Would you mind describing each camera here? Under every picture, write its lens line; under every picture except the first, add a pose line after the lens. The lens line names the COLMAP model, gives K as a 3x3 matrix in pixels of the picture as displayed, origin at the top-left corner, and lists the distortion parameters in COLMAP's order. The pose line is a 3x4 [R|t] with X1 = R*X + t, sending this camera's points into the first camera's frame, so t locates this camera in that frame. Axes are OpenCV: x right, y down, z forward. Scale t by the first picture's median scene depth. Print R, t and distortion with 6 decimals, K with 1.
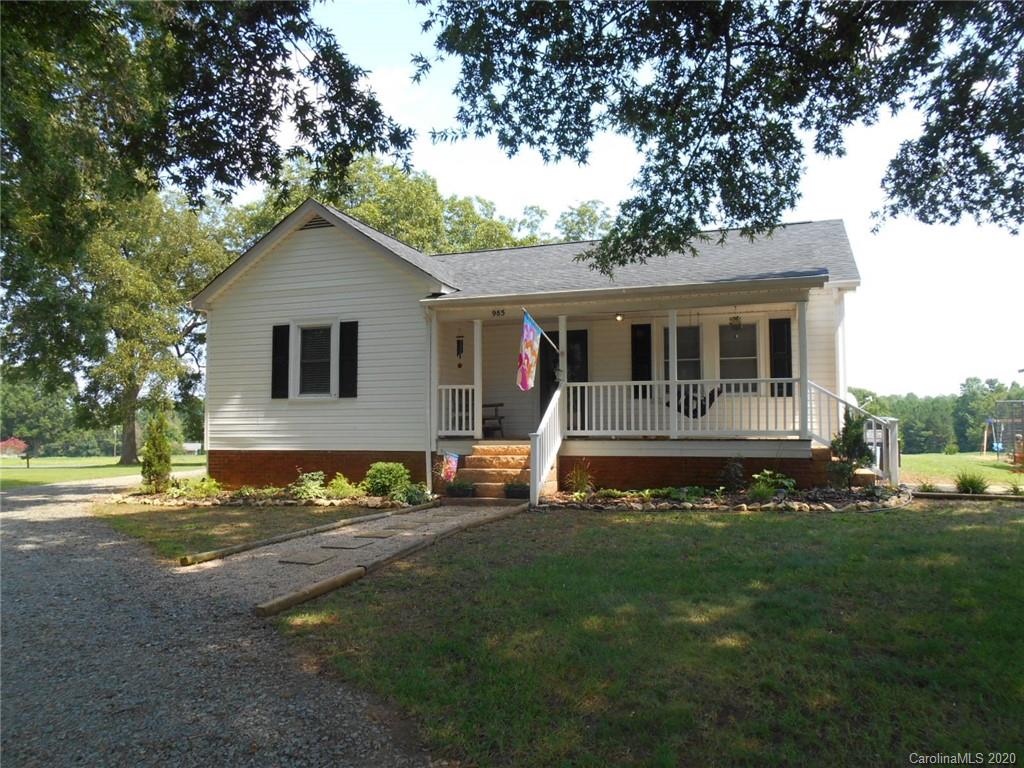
lens RADIAL K [[784.0, 0, 517.2], [0, 784.0, 380.0], [0, 0, 1]] dist [-0.038110, 0.016373]
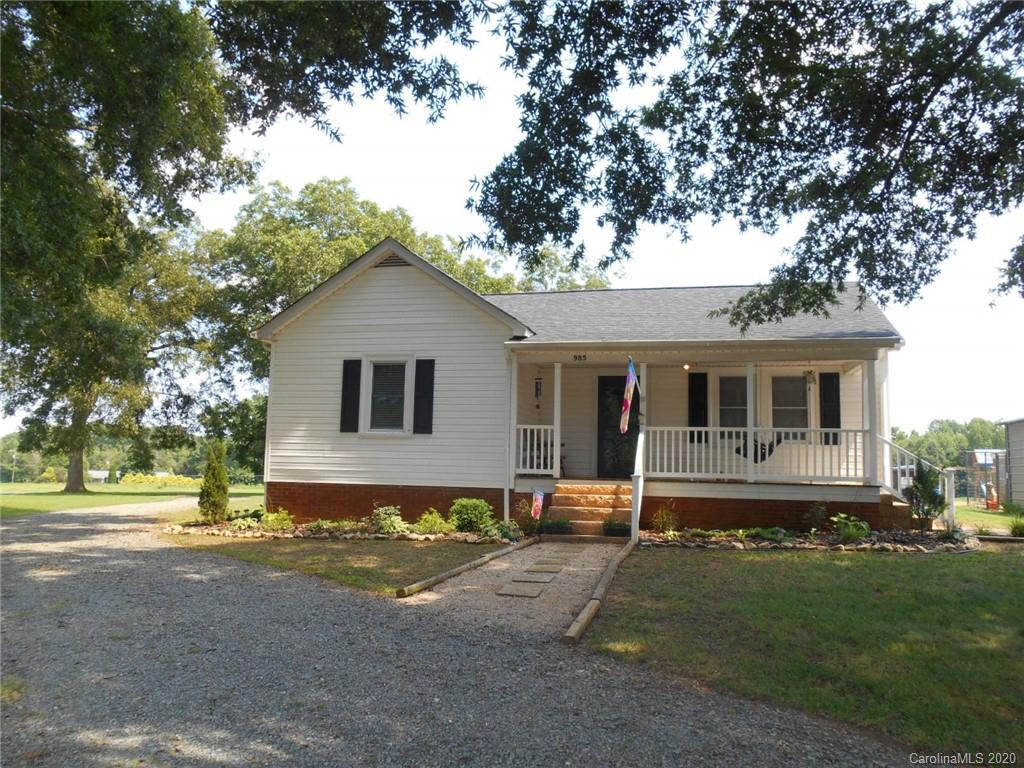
lens RADIAL K [[784.0, 0, 517.7], [0, 784.0, 374.6], [0, 0, 1]] dist [-0.038110, 0.016373]
pose [[0.993670, 0.039149, 0.105300, -0.213285], [-0.033418, 0.997891, -0.055647, -0.001794], [-0.107257, 0.051776, 0.992882, -0.031451]]
